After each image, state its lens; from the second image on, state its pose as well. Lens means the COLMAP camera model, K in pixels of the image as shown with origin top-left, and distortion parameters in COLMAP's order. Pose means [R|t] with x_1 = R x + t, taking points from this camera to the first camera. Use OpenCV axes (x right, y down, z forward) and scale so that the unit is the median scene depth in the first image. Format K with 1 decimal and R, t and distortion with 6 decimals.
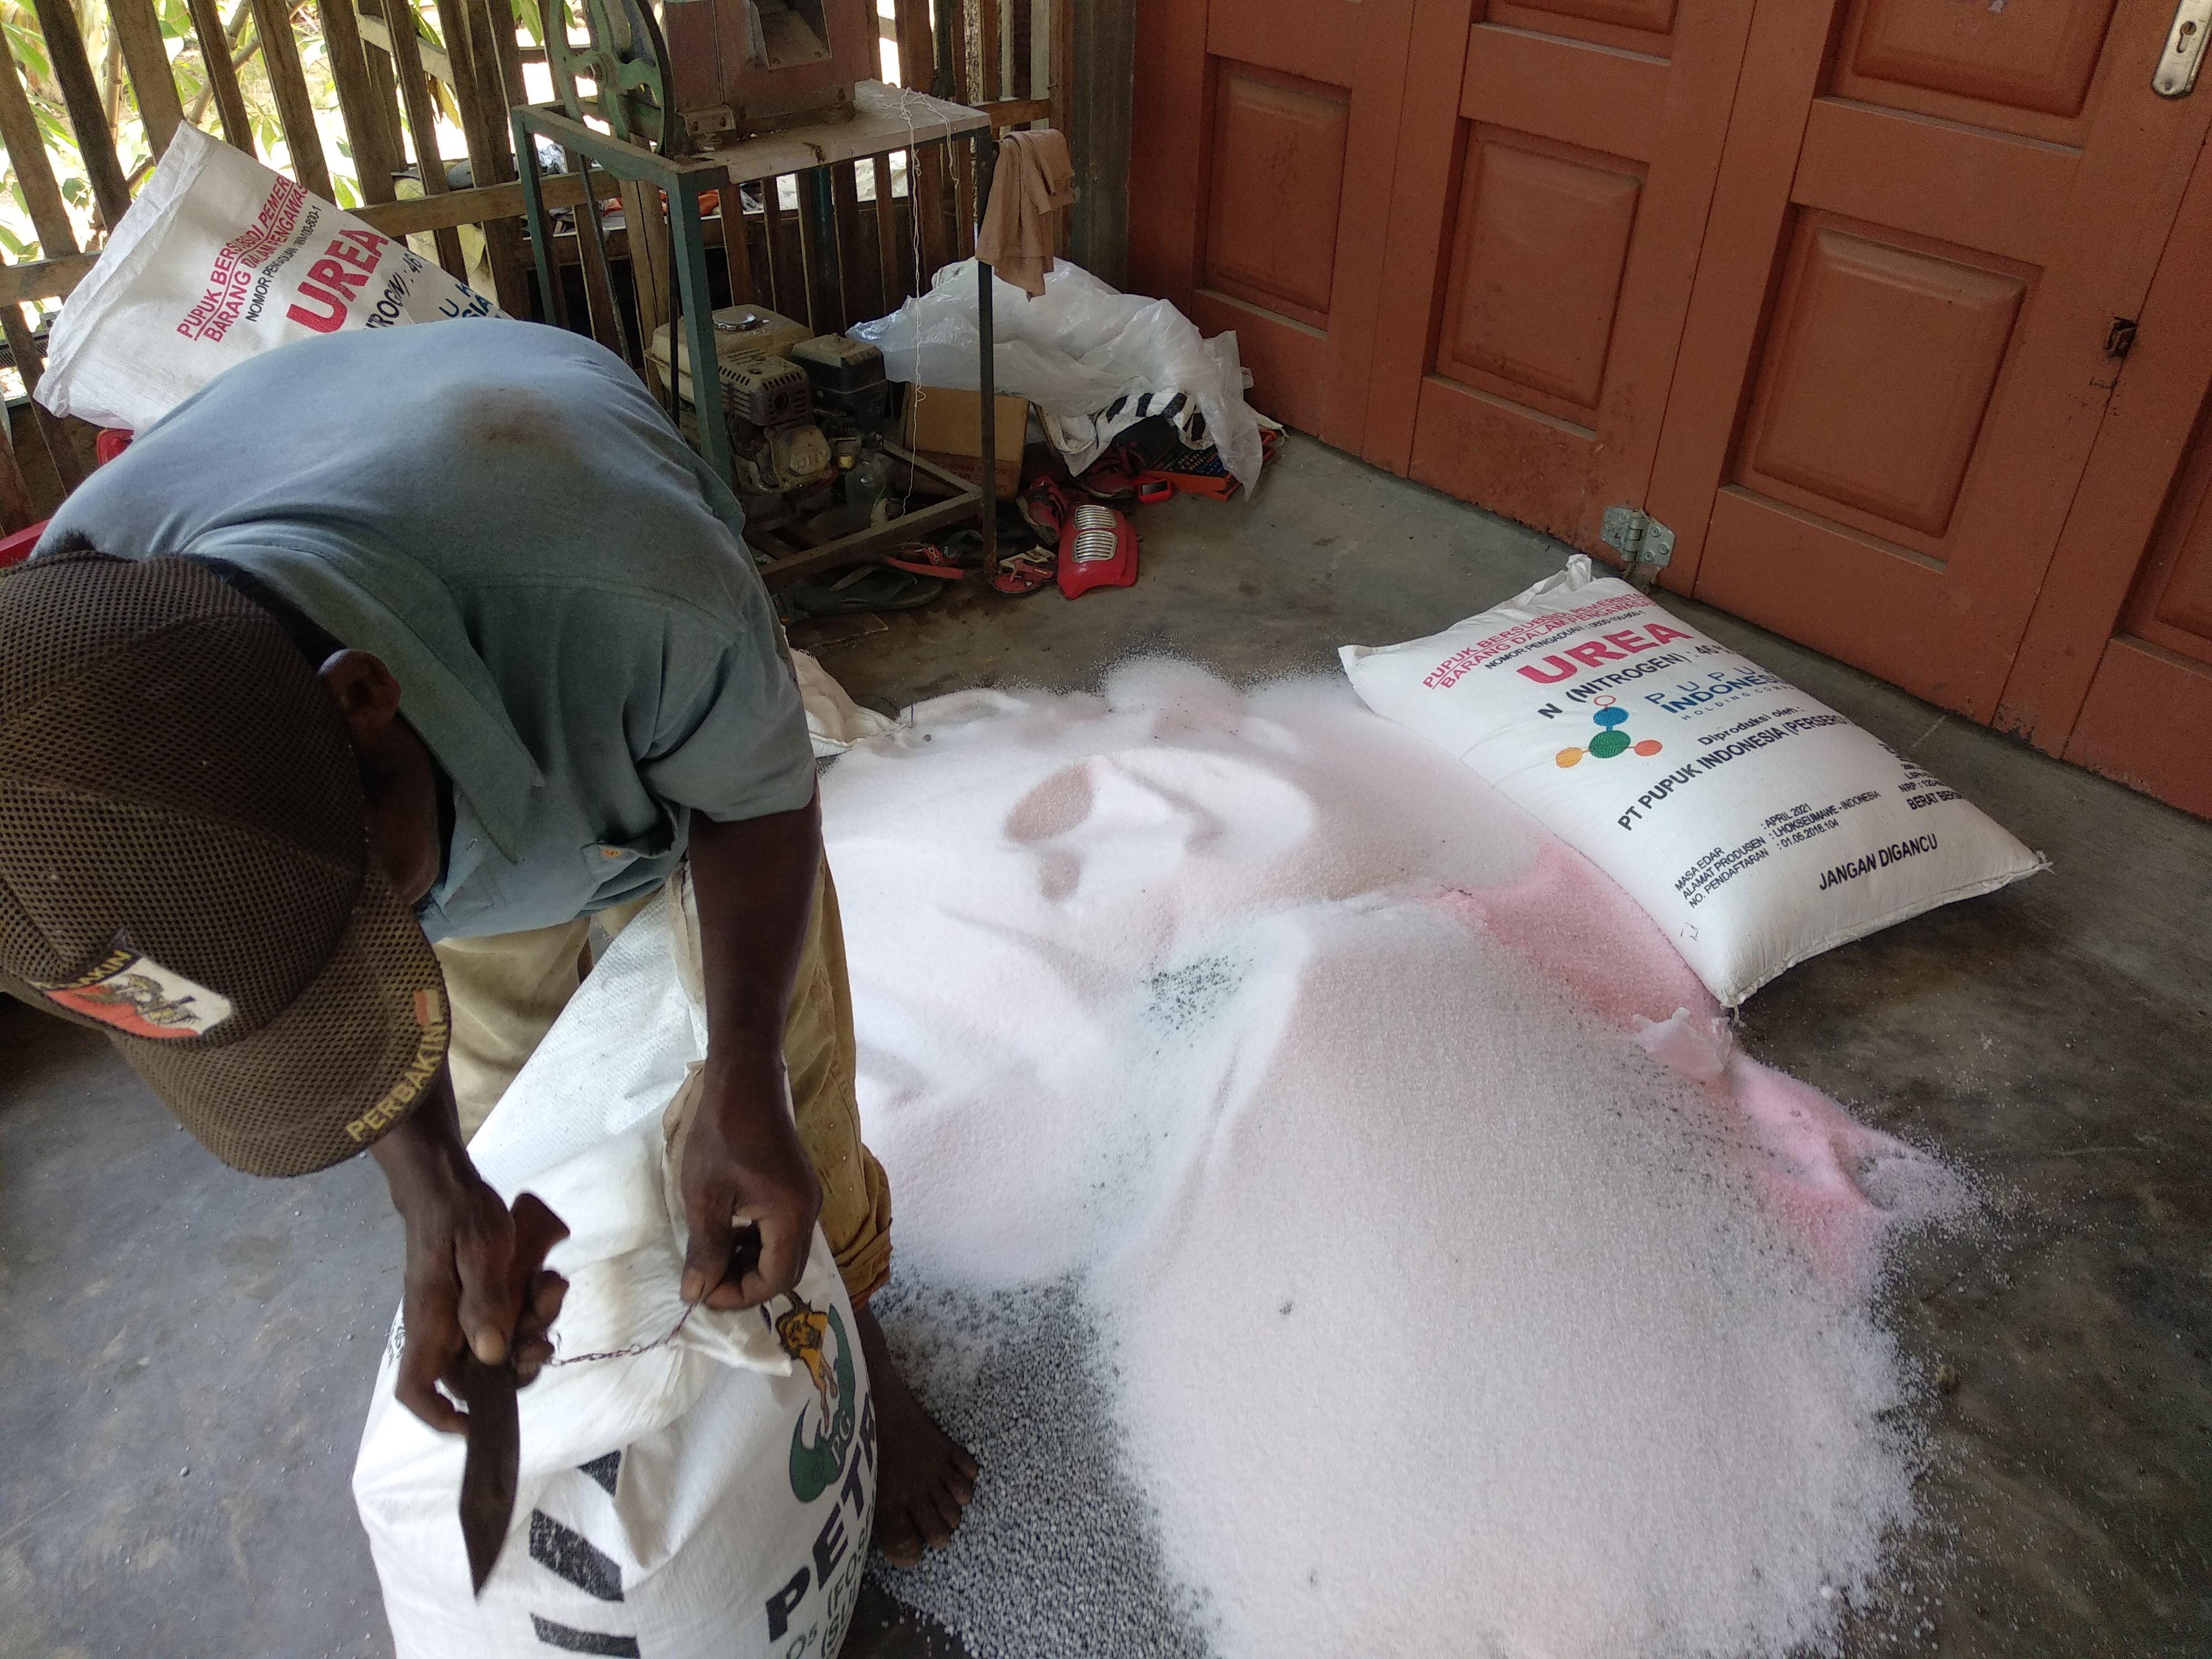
lens RADIAL K [[1810.9, 0, 1039.6], [0, 1810.9, 829.8], [0, 0, 1]] dist [0.045940, -0.087402]
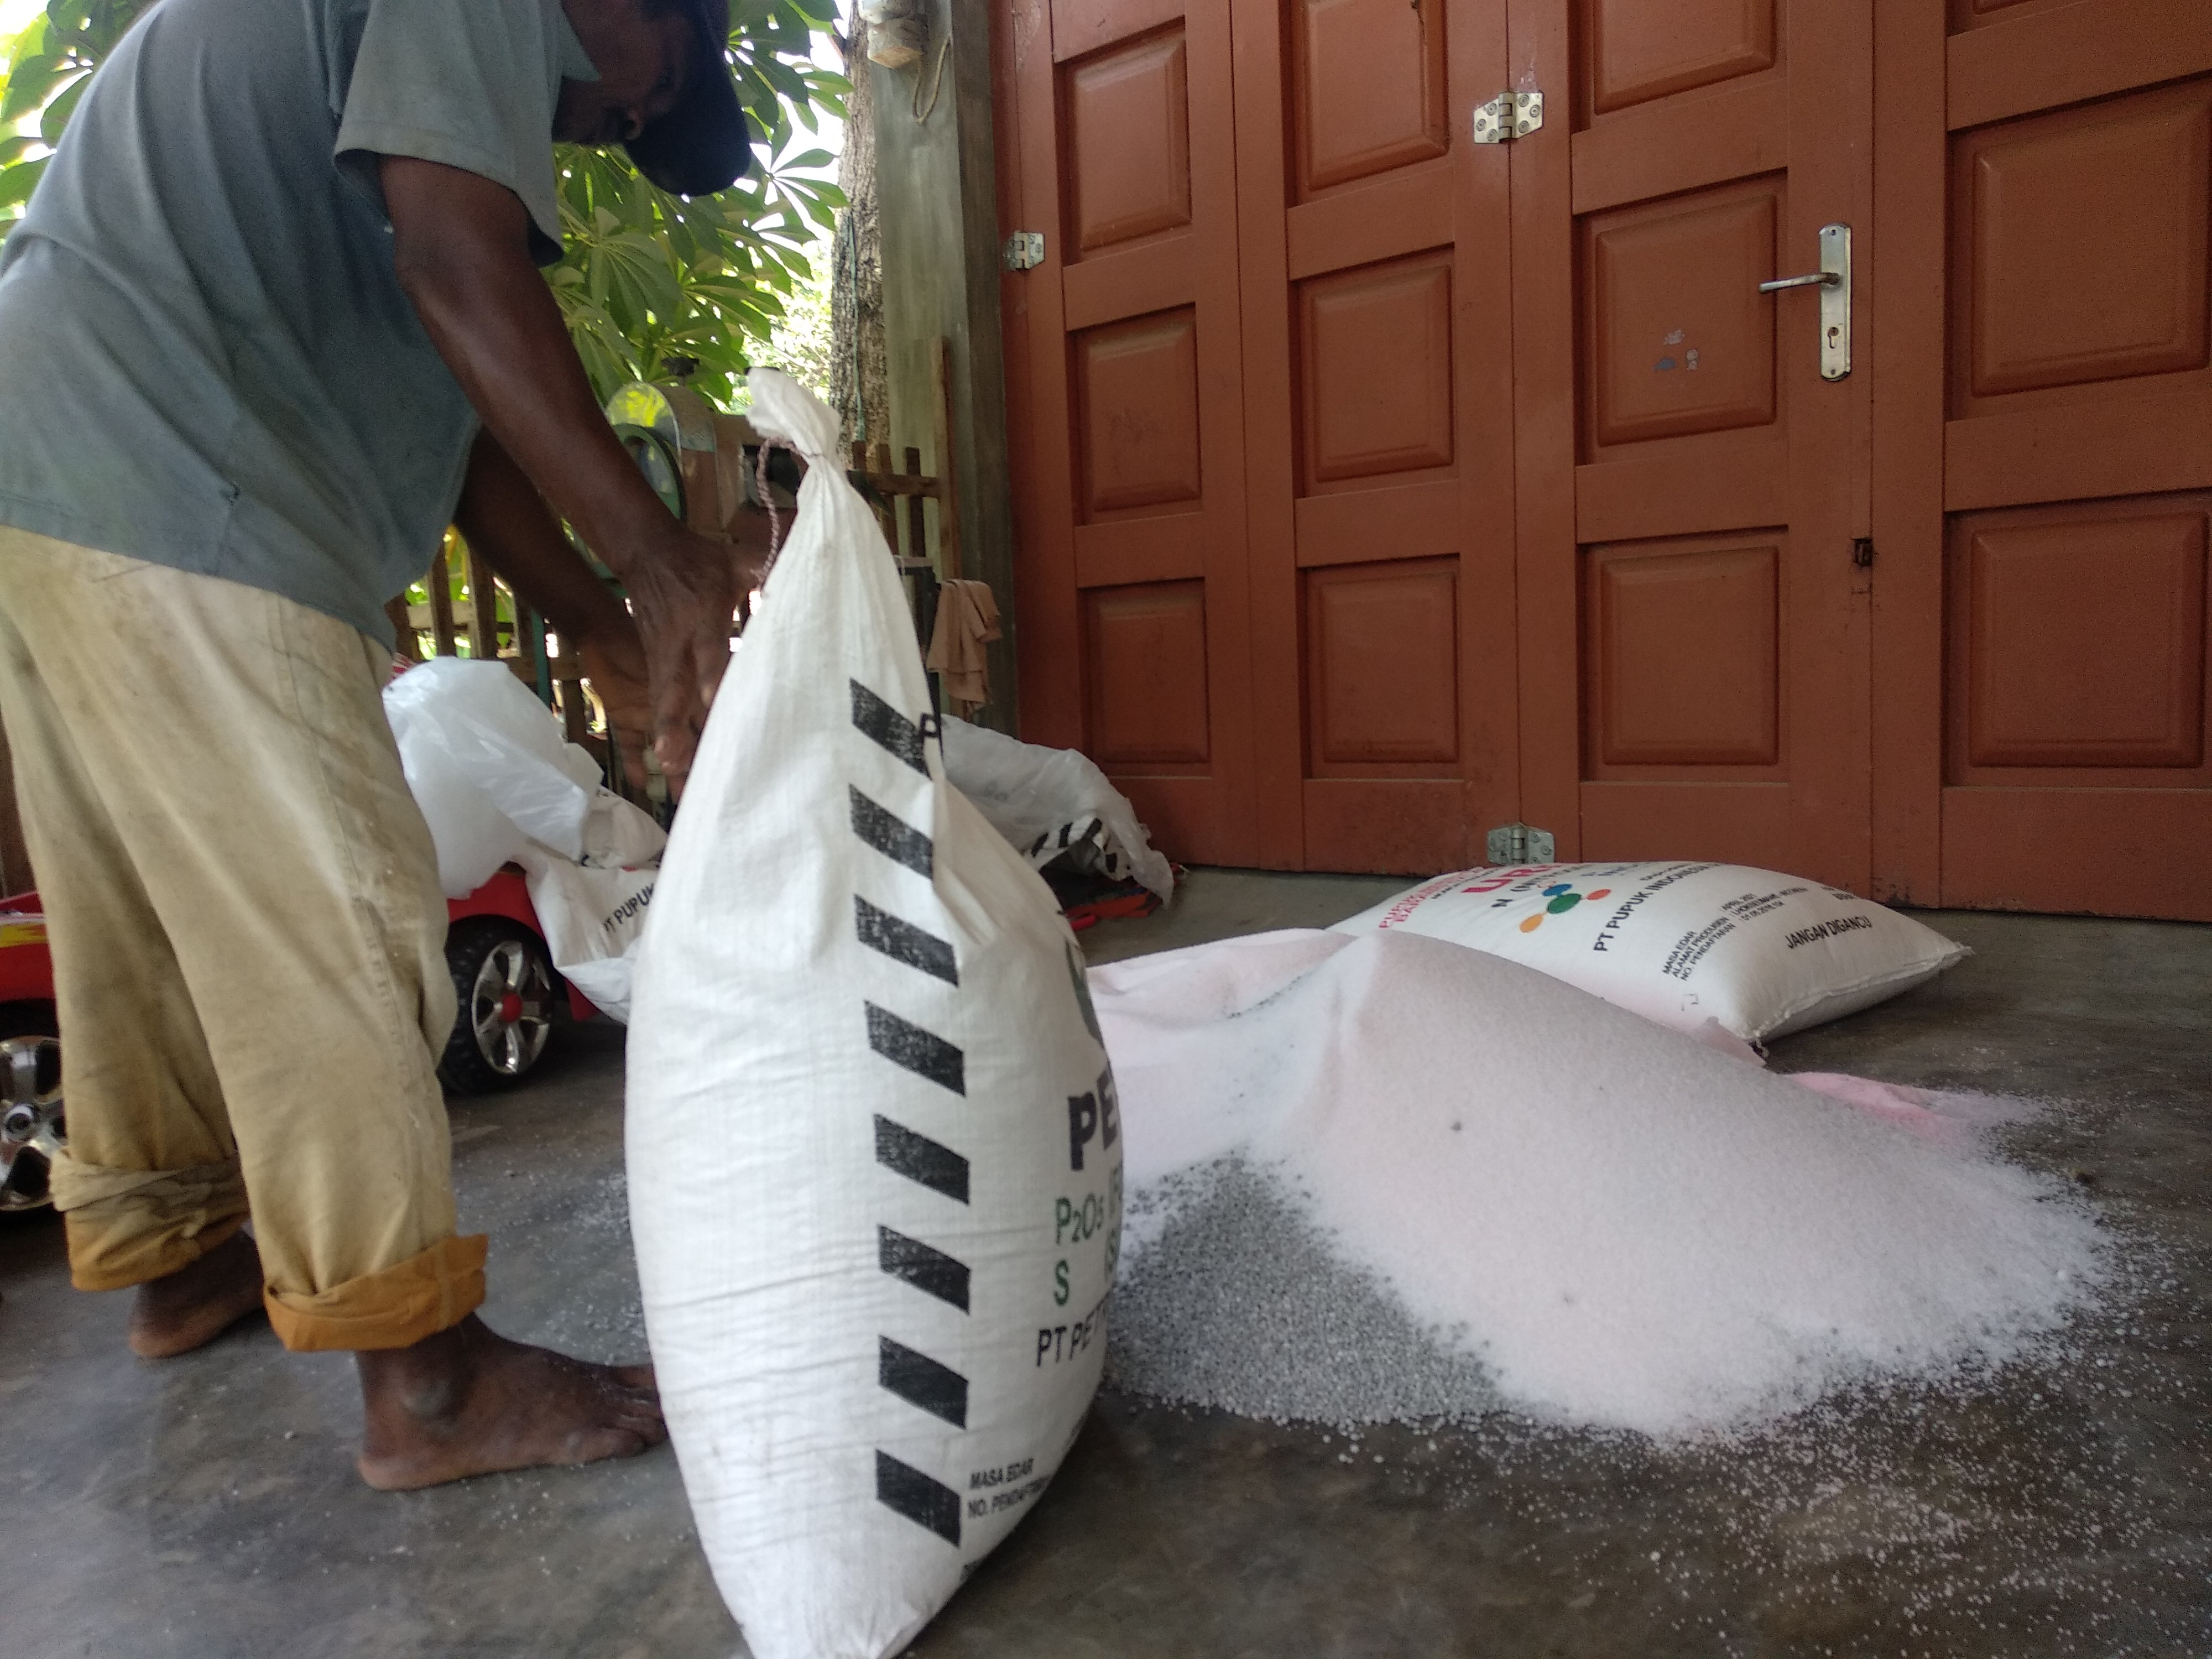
lens RADIAL K [[1817.1, 0, 1030.3], [0, 1817.1, 845.6], [0, 0, 1]] dist [0.055364, -0.097437]
pose [[0.987091, -0.073041, 0.142534, -0.188229], [0.135218, 0.856999, -0.497261, 0.495715], [-0.085831, 0.510116, 0.855813, 0.065189]]
